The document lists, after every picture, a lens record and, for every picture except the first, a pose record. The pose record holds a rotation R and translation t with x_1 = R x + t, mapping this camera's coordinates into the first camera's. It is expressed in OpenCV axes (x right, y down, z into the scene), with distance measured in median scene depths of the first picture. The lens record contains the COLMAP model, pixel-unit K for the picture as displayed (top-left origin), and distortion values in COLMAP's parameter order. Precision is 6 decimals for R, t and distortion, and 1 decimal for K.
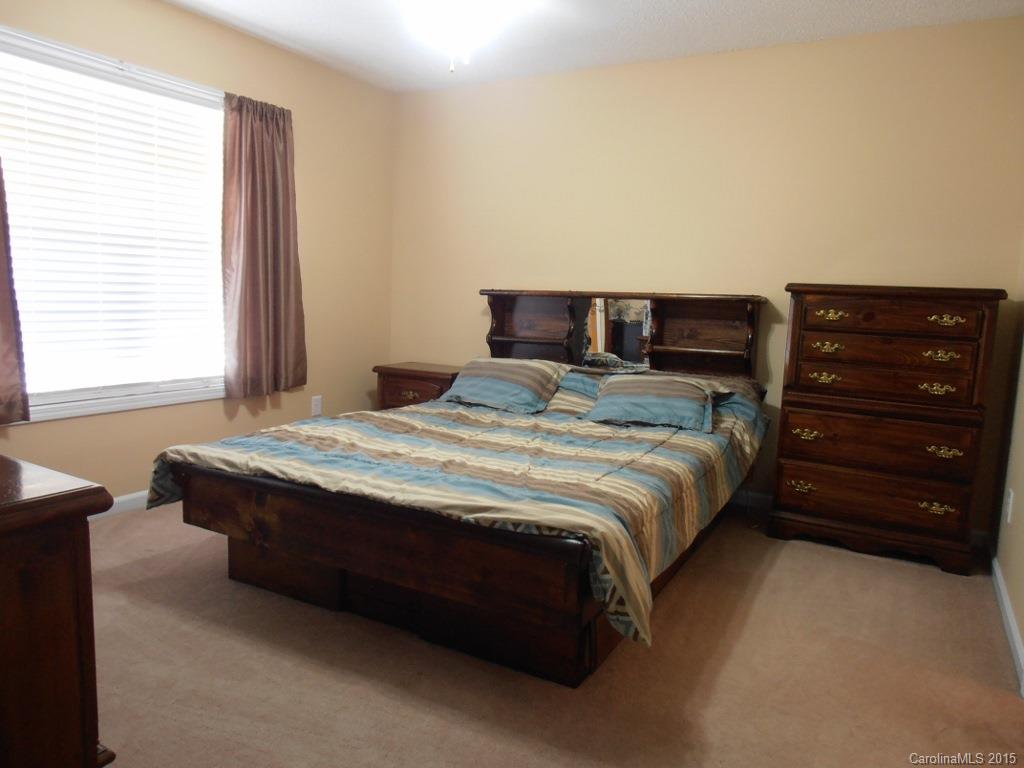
lens RADIAL K [[716.6, 0, 512.0], [0, 716.6, 384.0], [0, 0, 1]] dist [-0.012652, -0.000730]
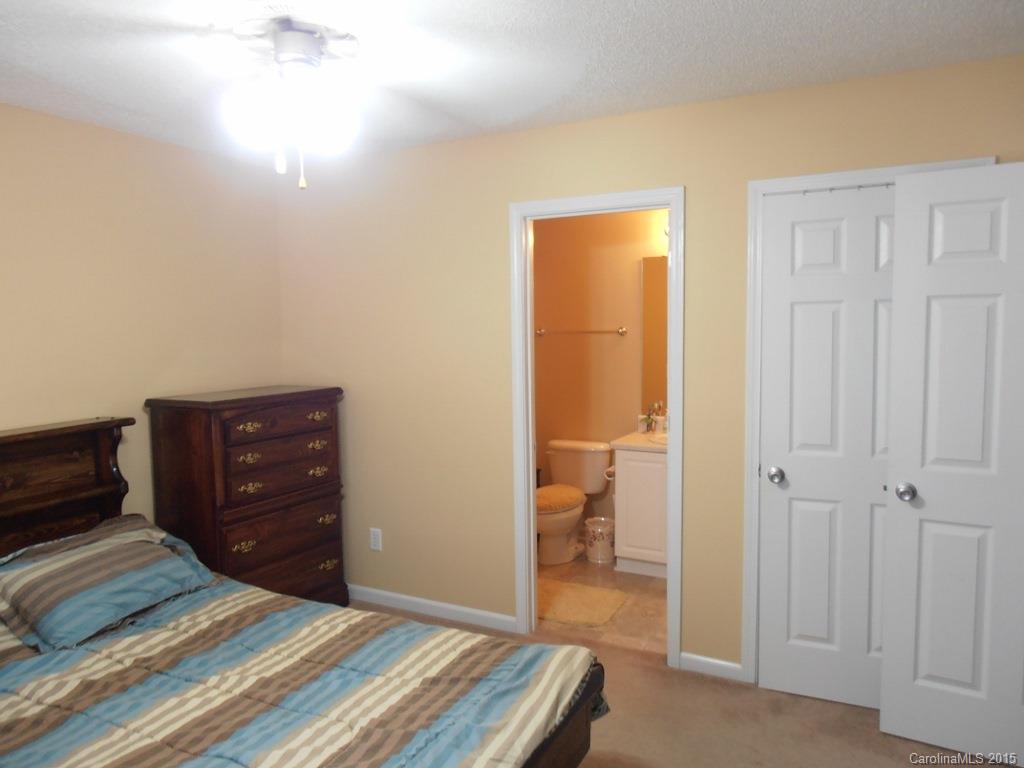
lens RADIAL K [[716.6, 0, 512.0], [0, 716.6, 384.0], [0, 0, 1]] dist [-0.012652, -0.000730]
pose [[-0.029049, -0.118962, 0.992474, -0.591561], [0.141873, 0.982350, 0.121901, -0.233463], [-0.989459, 0.144347, -0.011658, 0.633755]]
